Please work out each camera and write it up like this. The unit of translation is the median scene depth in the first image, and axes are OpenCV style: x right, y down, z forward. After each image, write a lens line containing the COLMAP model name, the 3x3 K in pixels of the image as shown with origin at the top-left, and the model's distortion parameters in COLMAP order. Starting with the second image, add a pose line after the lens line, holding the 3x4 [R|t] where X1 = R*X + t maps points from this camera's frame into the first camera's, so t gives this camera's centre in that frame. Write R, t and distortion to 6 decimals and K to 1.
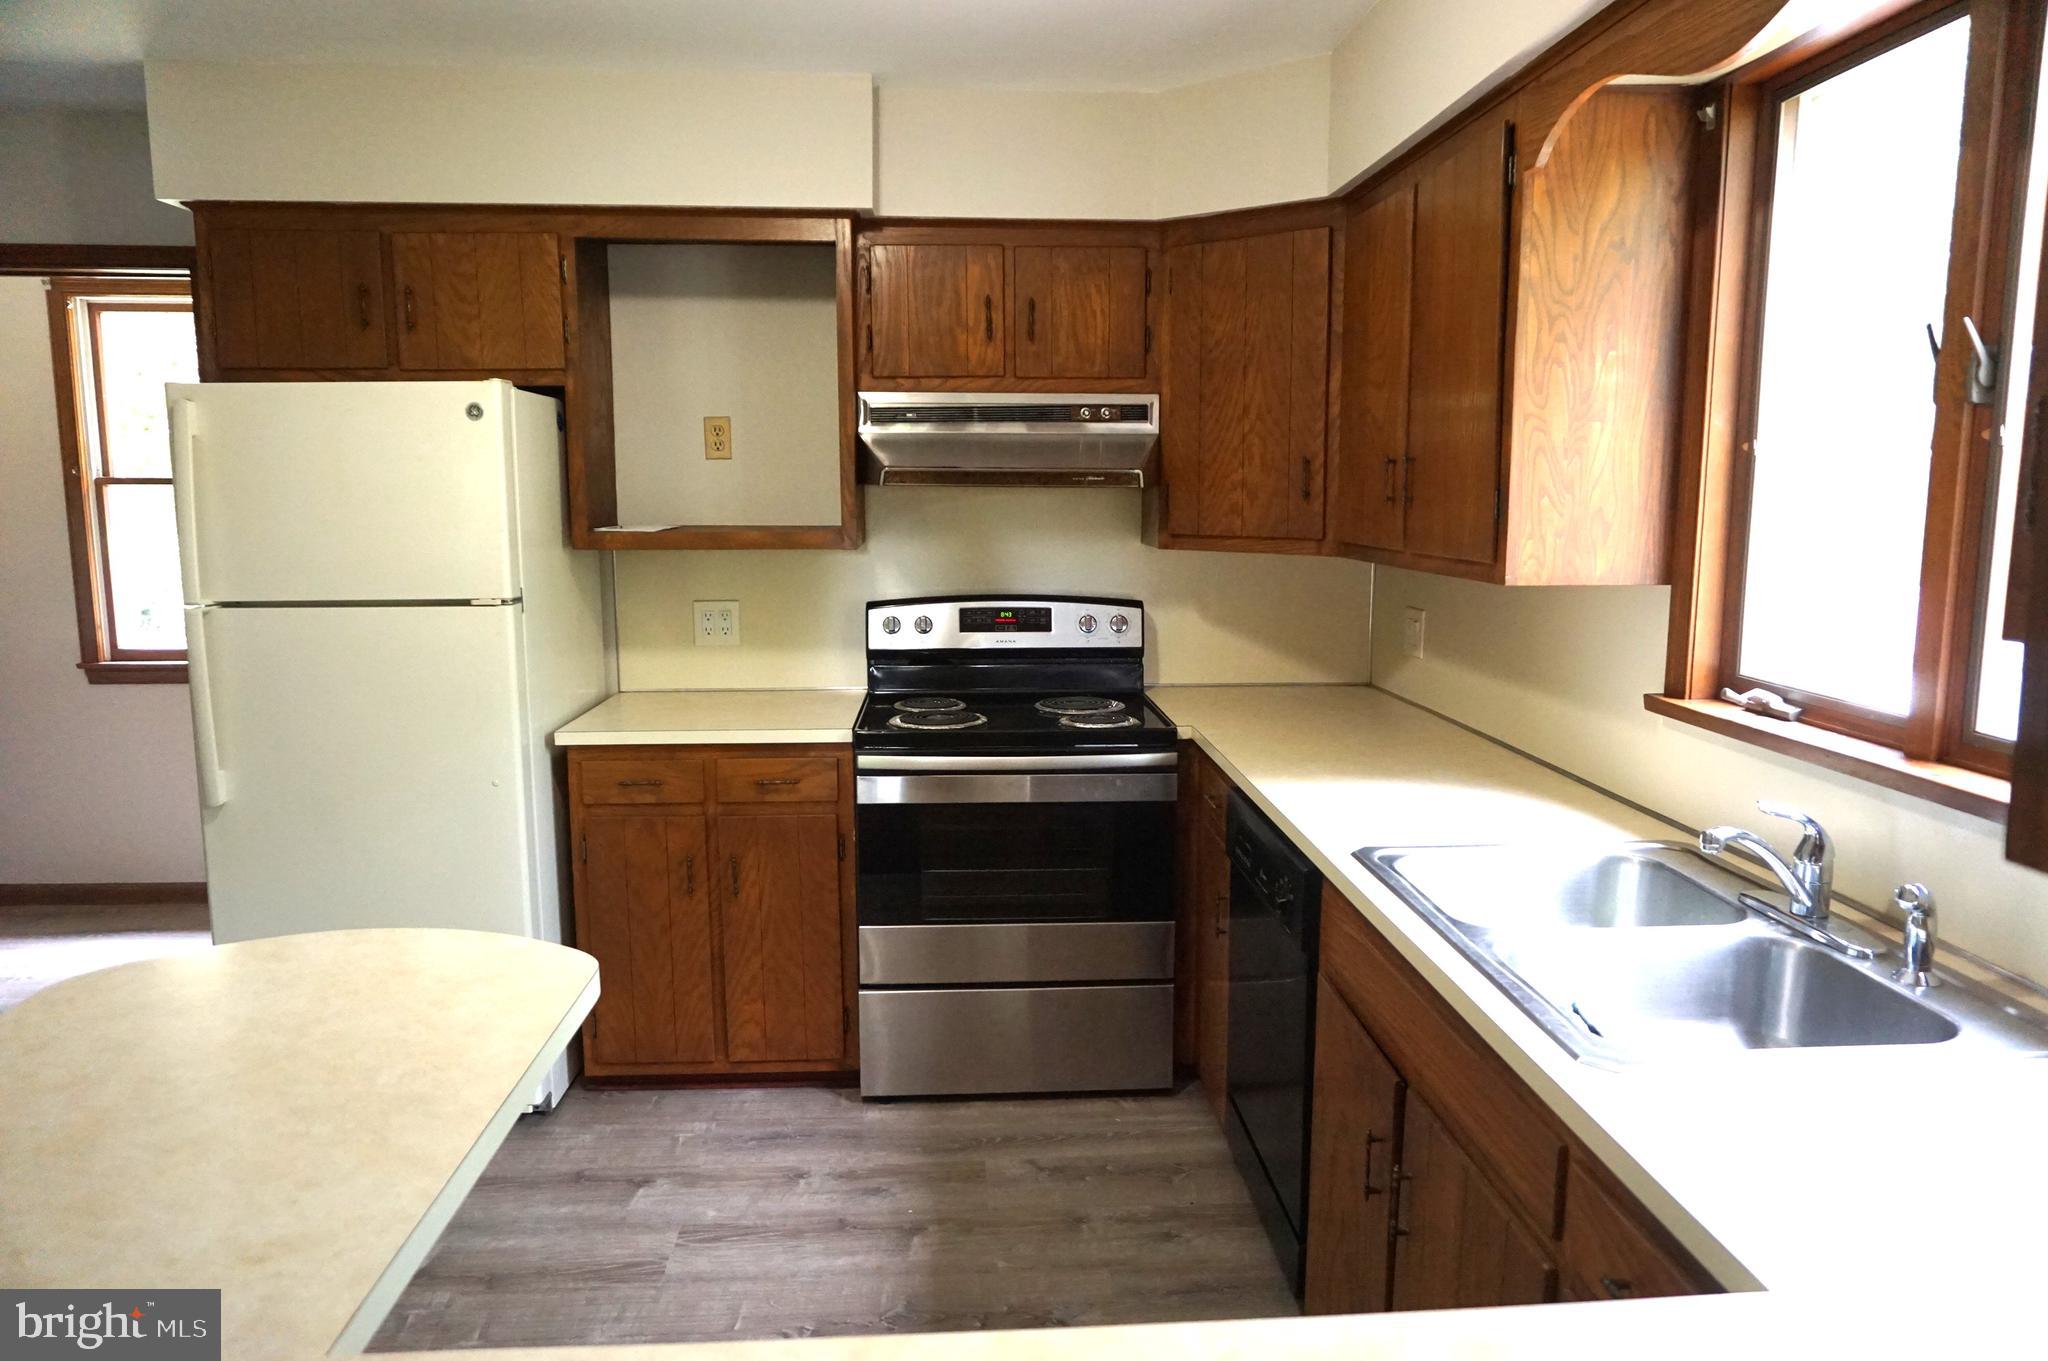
lens RADIAL K [[1363.2, 0, 1042.8], [0, 1363.2, 690.1], [0, 0, 1]] dist [-0.032225, 0.004355]
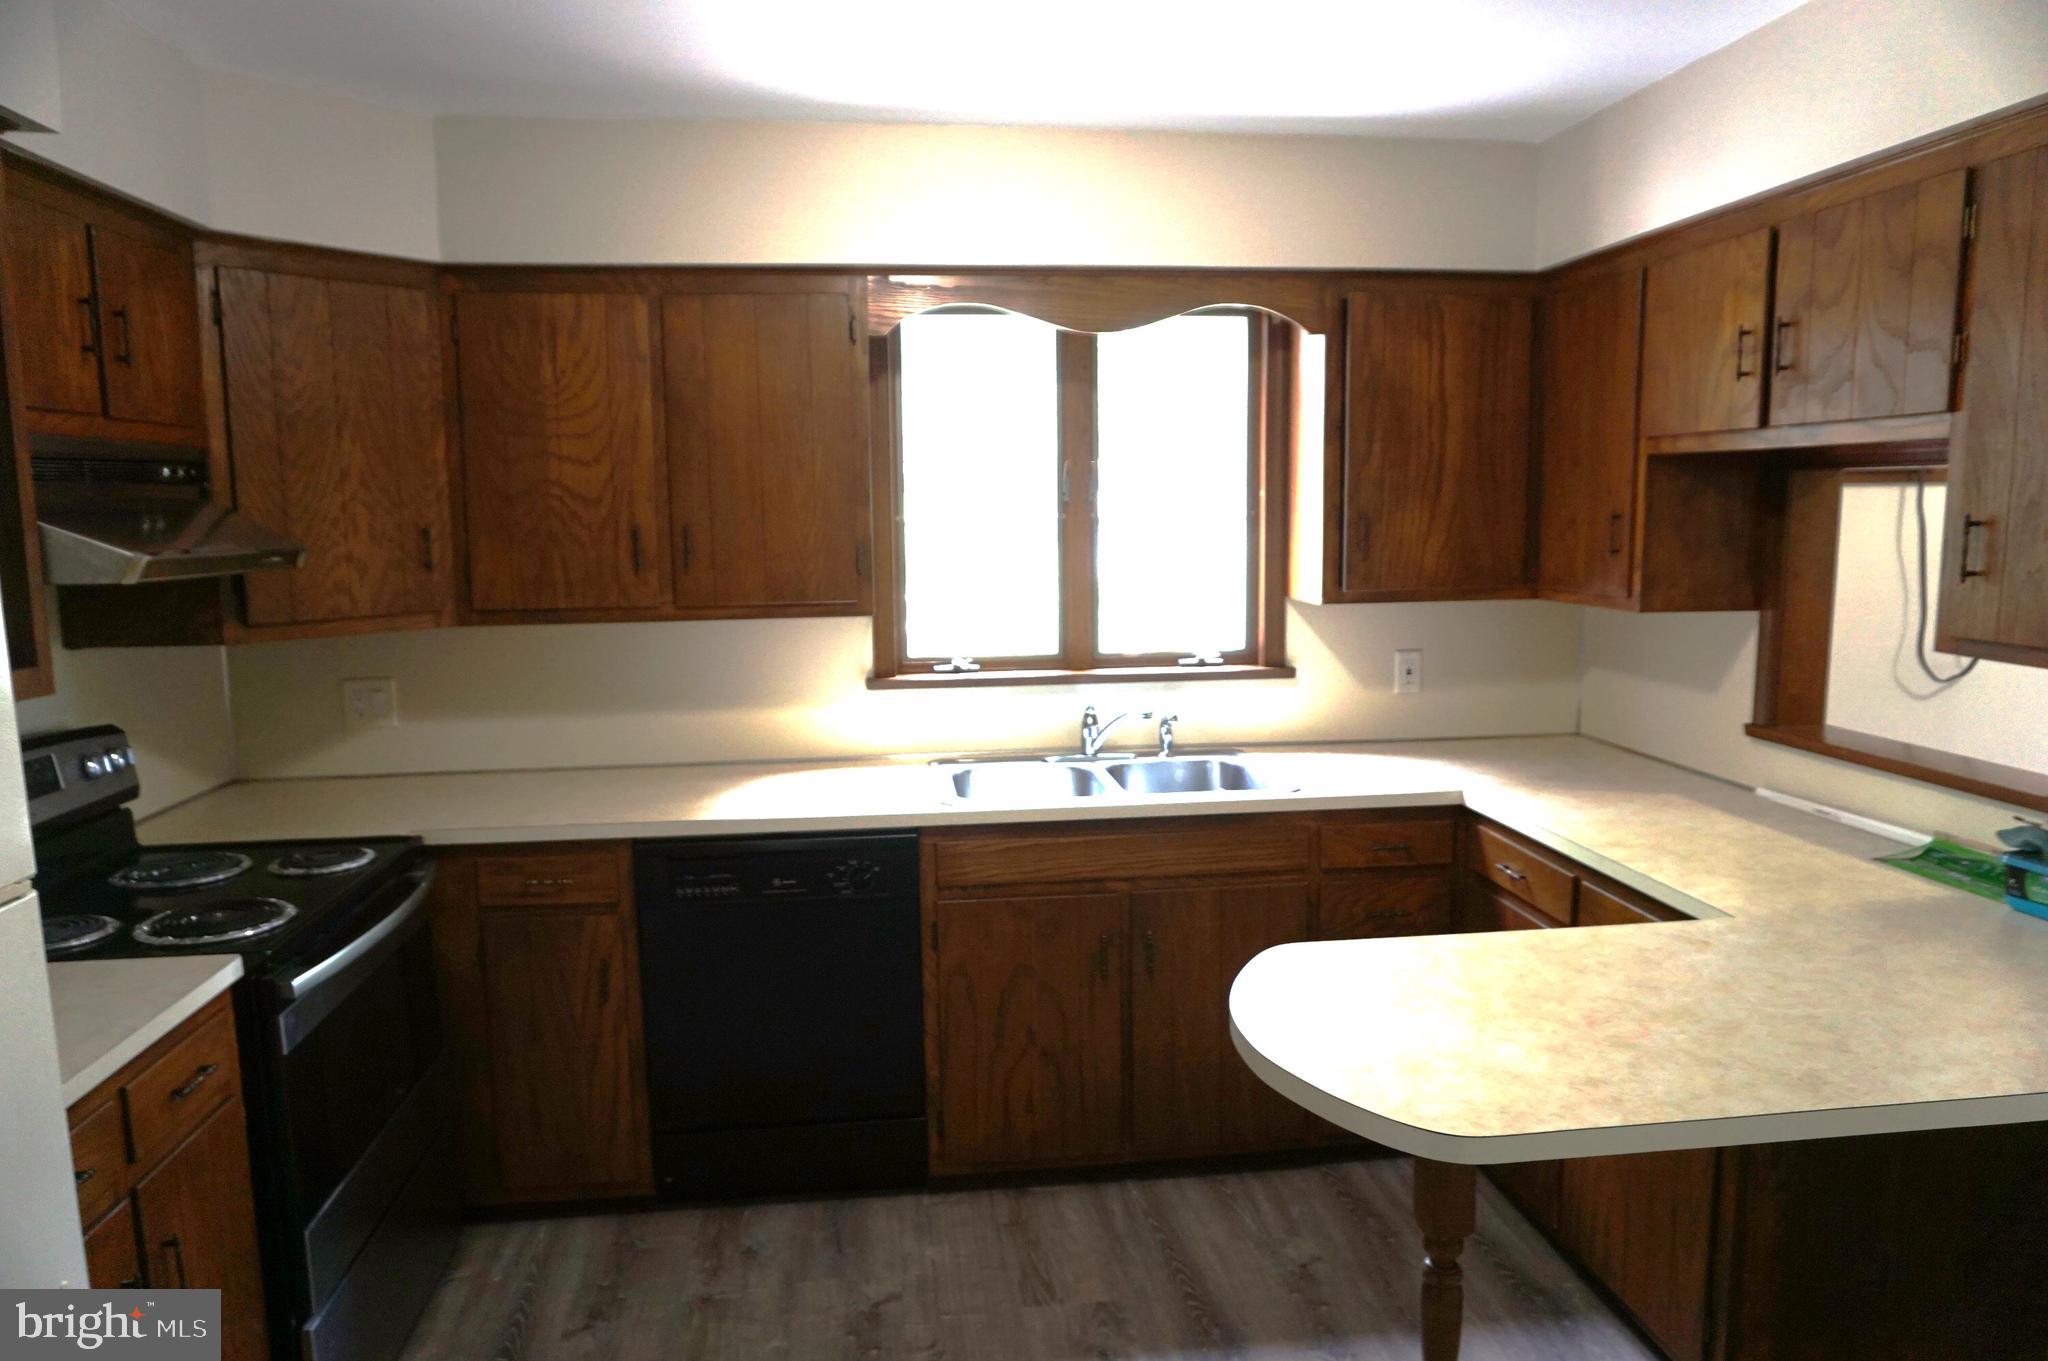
lens RADIAL K [[1363.2, 0, 1042.8], [0, 1363.2, 690.1], [0, 0, 1]] dist [-0.032225, 0.004355]
pose [[-0.057185, -0.136448, 0.988995, -0.766571], [0.158513, 0.976810, 0.143932, -0.124546], [-0.985700, 0.164999, -0.034230, 0.611009]]
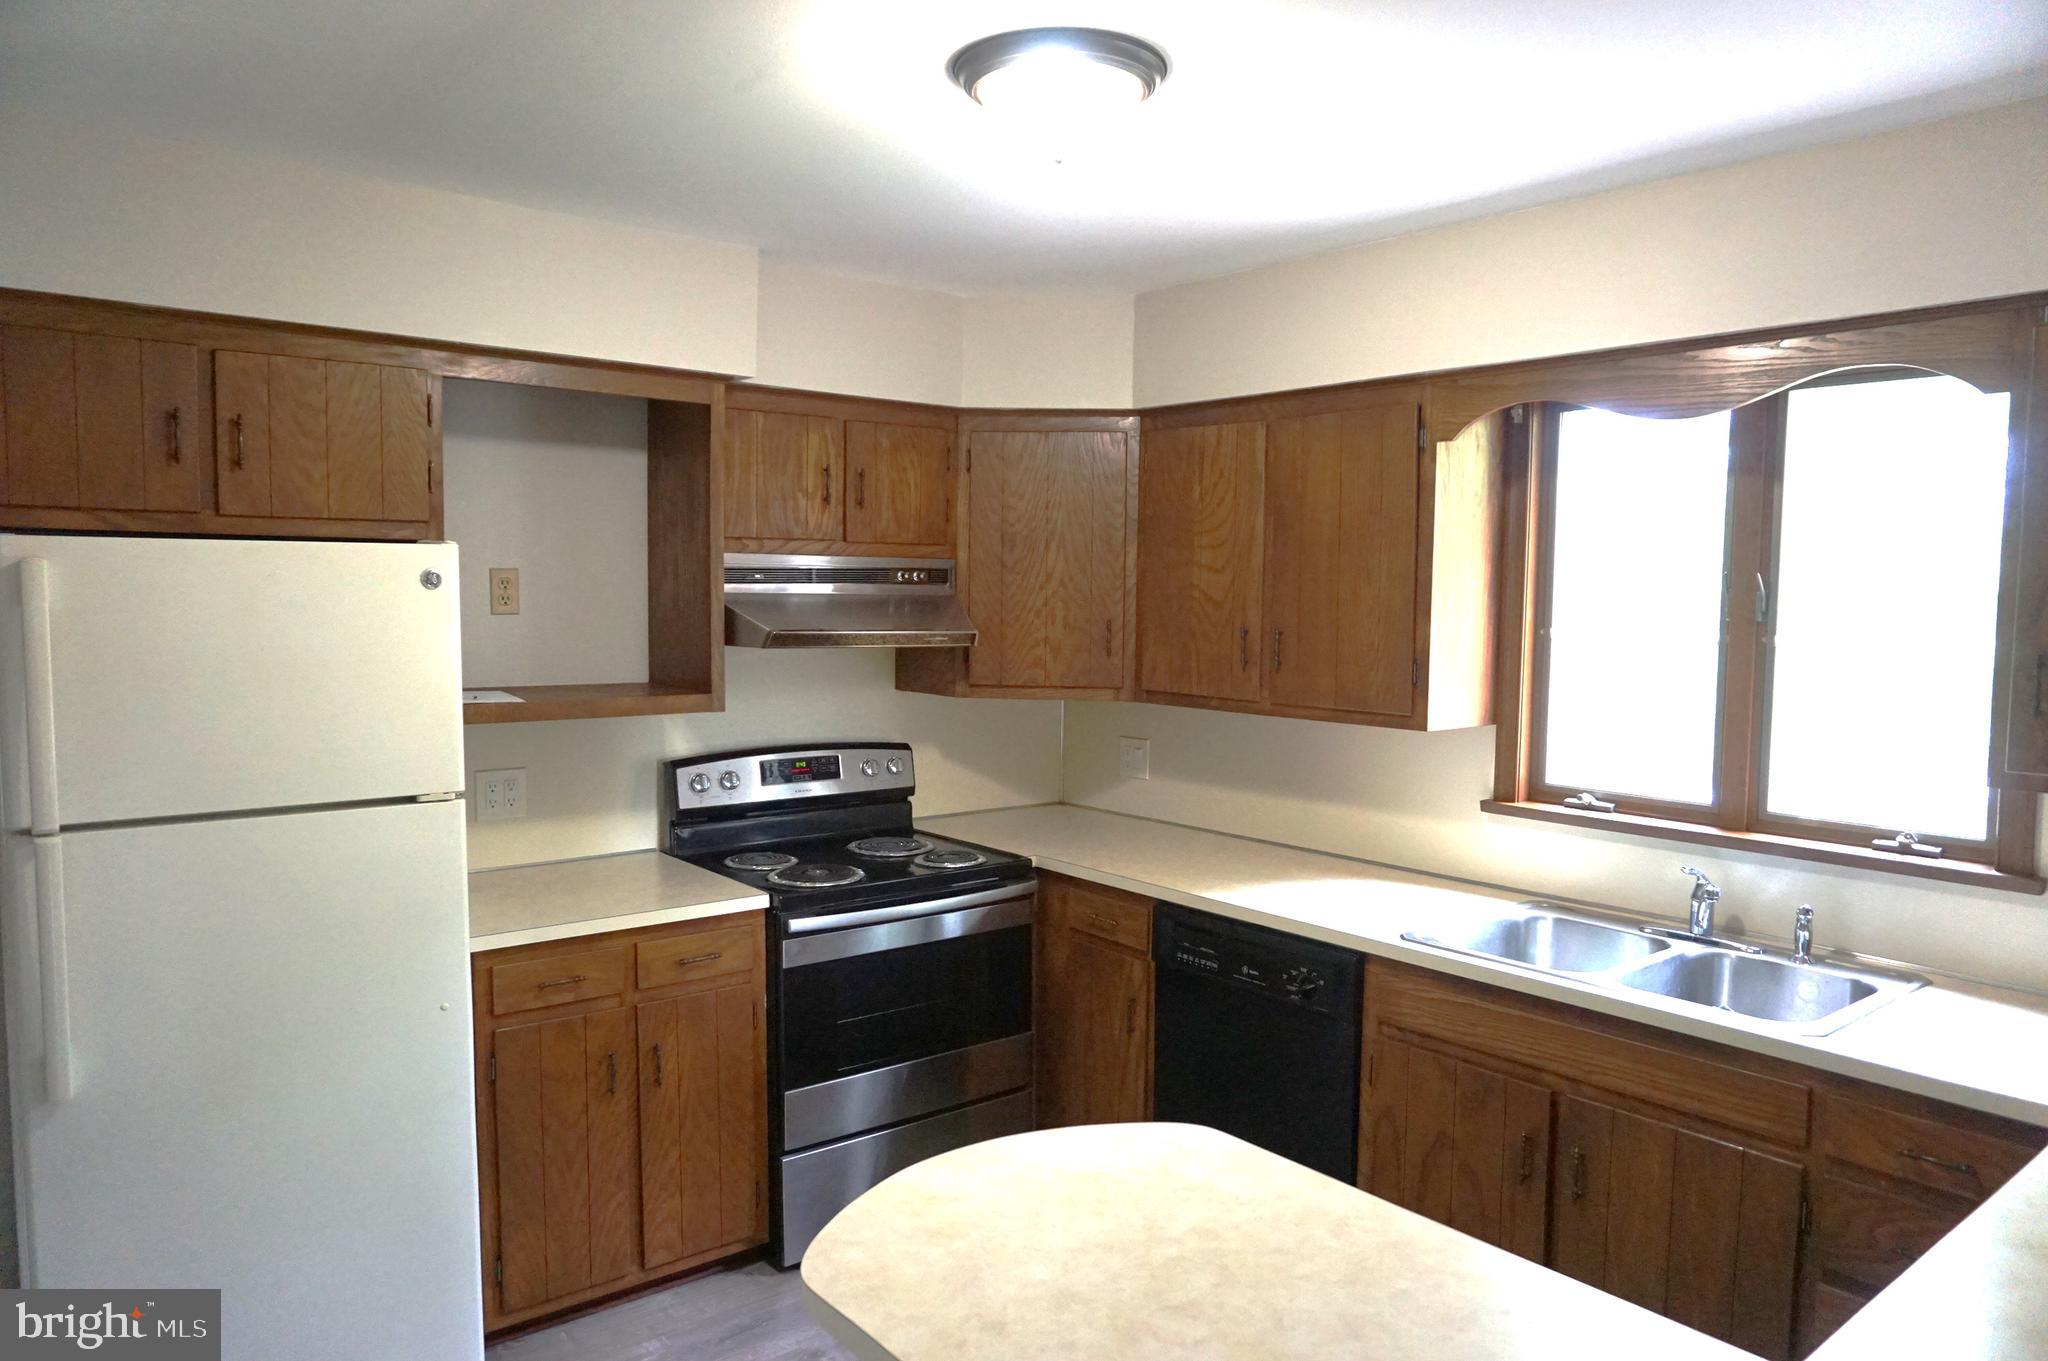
lens RADIAL K [[1358.7, 0, 1034.4], [0, 1358.7, 699.0], [0, 0, 1]] dist [-0.025964, 0.002528]
pose [[0.814884, -0.037734, 0.578395, -0.538507], [0.073421, 0.996560, -0.038426, -0.059625], [-0.574956, 0.073779, 0.814851, 0.070405]]
